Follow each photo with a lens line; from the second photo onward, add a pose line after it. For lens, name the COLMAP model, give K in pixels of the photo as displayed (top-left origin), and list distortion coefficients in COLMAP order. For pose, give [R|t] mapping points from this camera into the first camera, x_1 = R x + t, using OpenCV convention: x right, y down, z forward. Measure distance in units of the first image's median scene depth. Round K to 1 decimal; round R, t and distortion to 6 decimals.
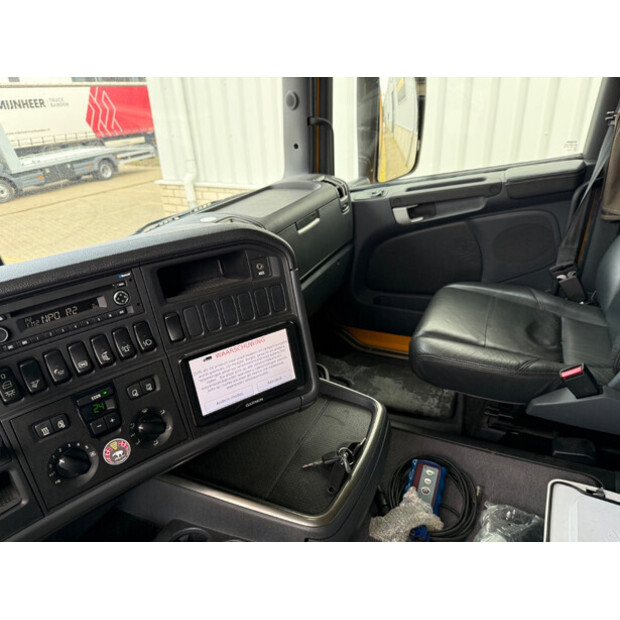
lens RADIAL K [[443.0, 0, 308.5], [0, 443.0, 309.4], [0, 0, 1]] dist [0.083105, -0.137498]
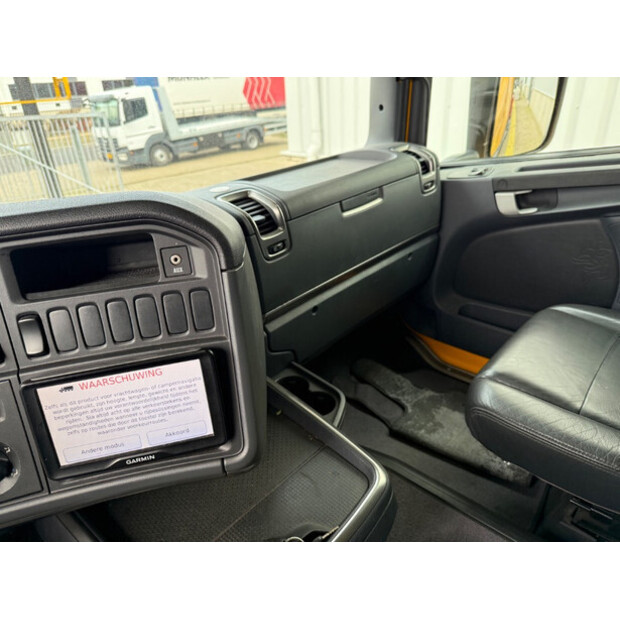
lens RADIAL K [[458.9, 0, 300.7], [0, 458.9, 309.9], [0, 0, 1]] dist [0.003617, -0.041559]
pose [[0.953171, 0.137986, -0.269118, 0.121575], [-0.126280, 0.990153, 0.060422, -0.040887], [0.274805, -0.023609, 0.961210, 0.181821]]
